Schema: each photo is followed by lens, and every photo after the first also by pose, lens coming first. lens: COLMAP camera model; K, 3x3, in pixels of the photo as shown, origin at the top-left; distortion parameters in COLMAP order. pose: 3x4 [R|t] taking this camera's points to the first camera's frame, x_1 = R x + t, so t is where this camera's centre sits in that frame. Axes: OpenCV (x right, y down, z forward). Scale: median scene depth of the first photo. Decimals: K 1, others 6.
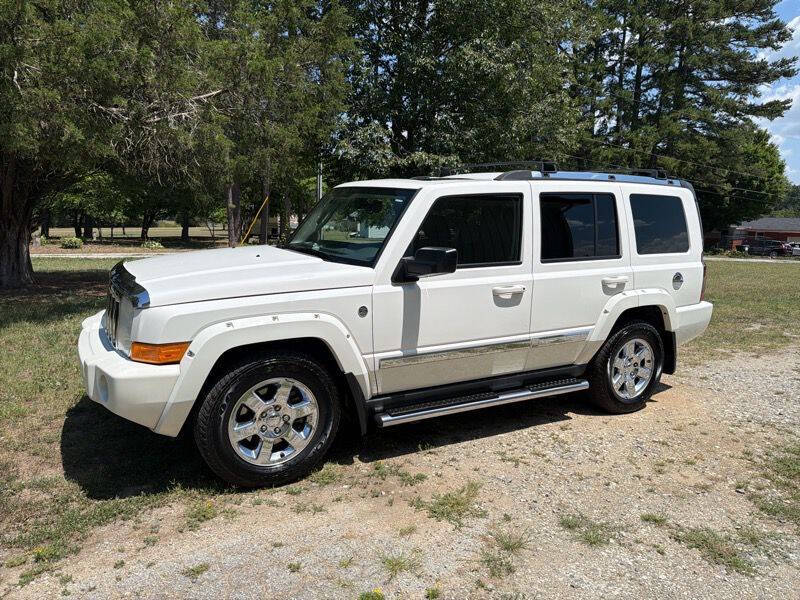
lens RADIAL K [[563.9, 0, 399.3], [0, 563.9, 305.9], [0, 0, 1]] dist [0.018665, -0.029239]
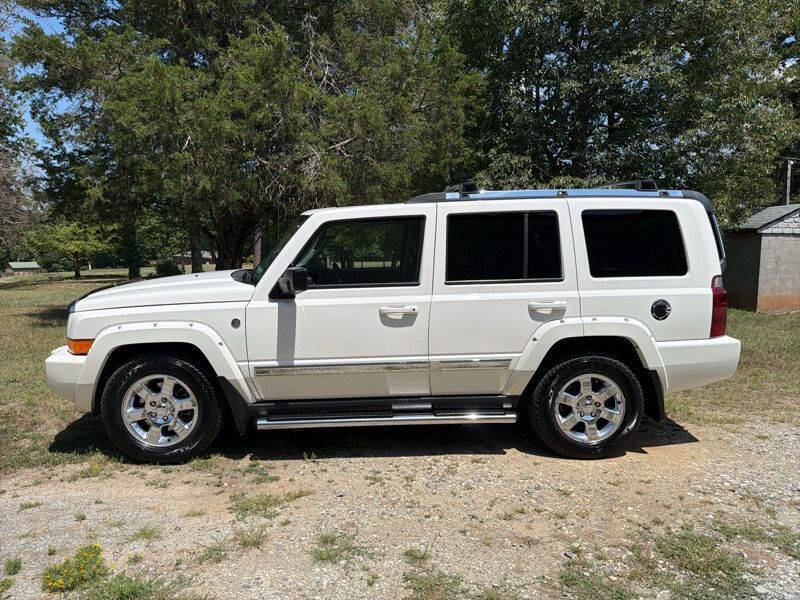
lens RADIAL K [[563.9, 0, 397.1], [0, 563.9, 299.5], [0, 0, 1]] dist [0.018665, -0.029239]
pose [[0.896715, 0.019873, -0.442162, 0.625056], [-0.048028, 0.997462, -0.052571, 0.004773], [0.439994, 0.068378, 0.895393, 0.091786]]
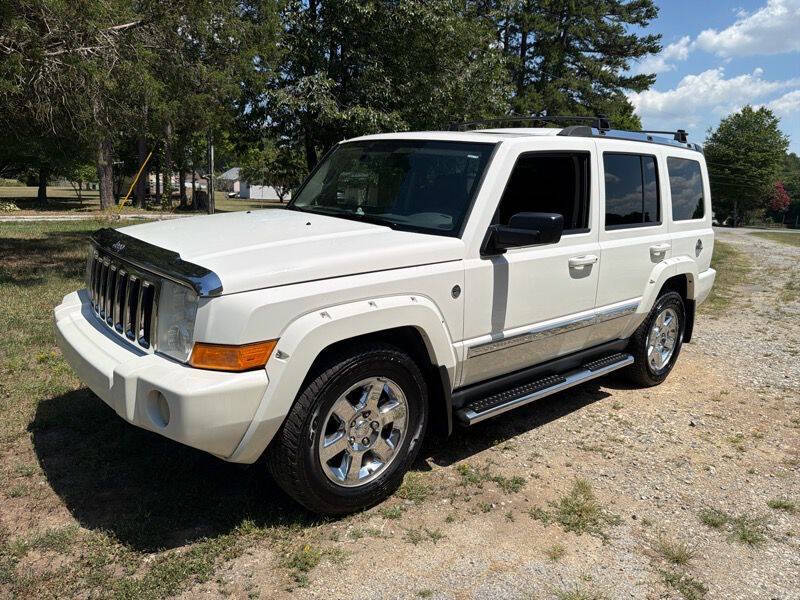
lens RADIAL K [[563.9, 0, 397.7], [0, 563.9, 304.5], [0, 0, 1]] dist [0.018665, -0.029239]
pose [[0.978677, -0.028892, 0.203363, -0.270399], [0.016347, 0.997873, 0.063099, -0.020414], [-0.204754, -0.058429, 0.977068, 0.176067]]
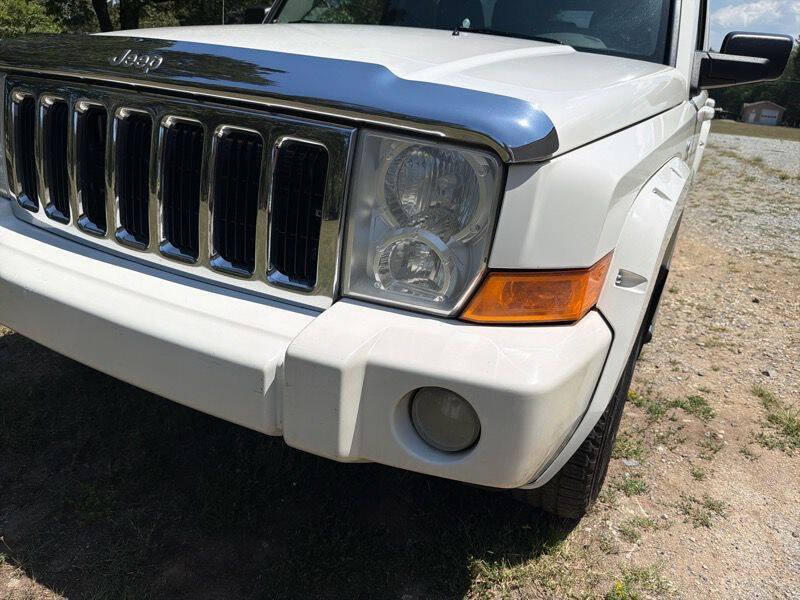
lens RADIAL K [[563.9, 0, 402.6], [0, 563.9, 313.2], [0, 0, 1]] dist [0.018665, -0.029239]
pose [[0.839622, -0.186109, 0.510292, -0.511557], [0.044057, 0.959707, 0.277527, -0.003433], [-0.541382, -0.210536, 0.813991, 0.566190]]
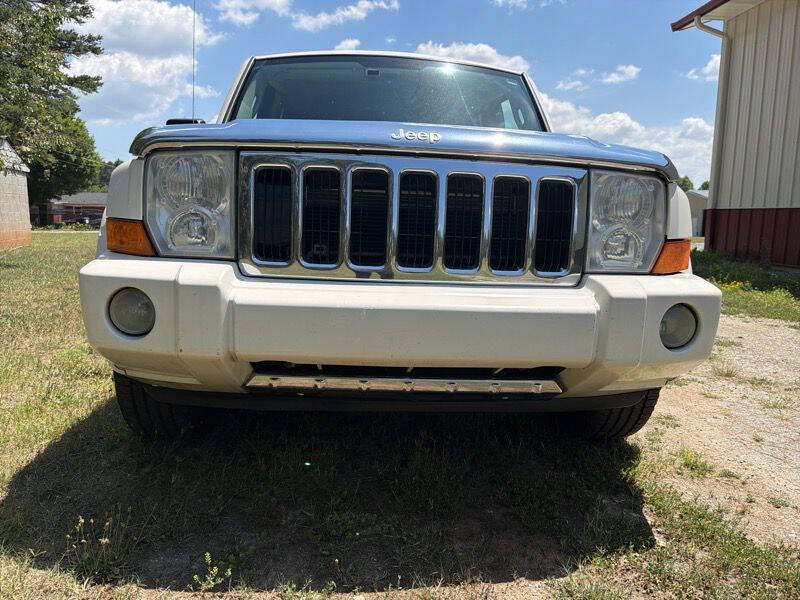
lens RADIAL K [[563.9, 0, 401.4], [0, 563.9, 308.0], [0, 0, 1]] dist [0.018665, -0.029239]
pose [[0.430888, -0.169689, 0.886308, -0.832783], [0.133364, 0.983351, 0.123432, 0.017529], [-0.892496, 0.065016, 0.446345, 0.737990]]
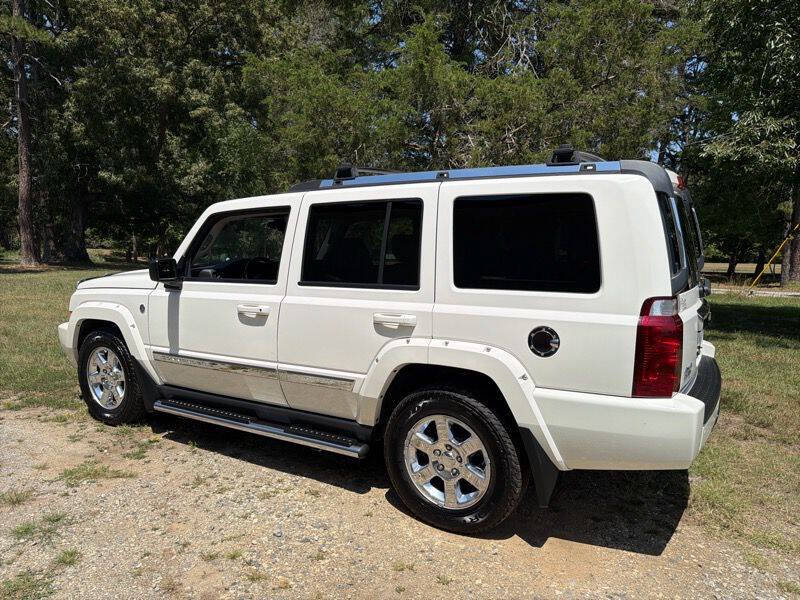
lens RADIAL K [[563.9, 0, 400.5], [0, 563.9, 302.6], [0, 0, 1]] dist [0.018665, -0.029239]
pose [[0.499689, 0.081970, -0.862318, 1.101659], [-0.140723, 0.989969, 0.012559, -0.084557], [0.854698, 0.115073, 0.506211, 0.717393]]
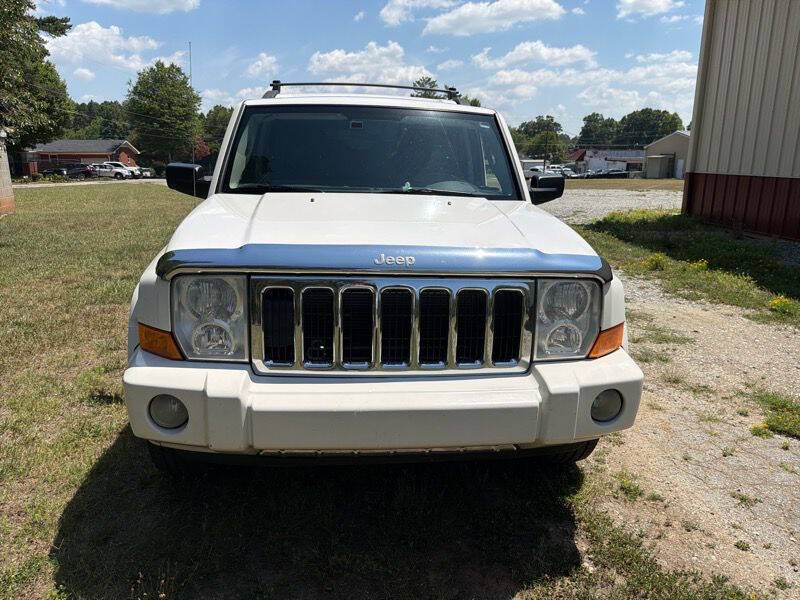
lens RADIAL K [[563.9, 0, 399.2], [0, 563.9, 306.3], [0, 0, 1]] dist [0.018665, -0.029239]
pose [[0.410636, -0.262285, 0.873261, -0.886517], [0.145035, 0.964329, 0.221438, -0.120105], [-0.900191, 0.035723, 0.434028, 0.685891]]
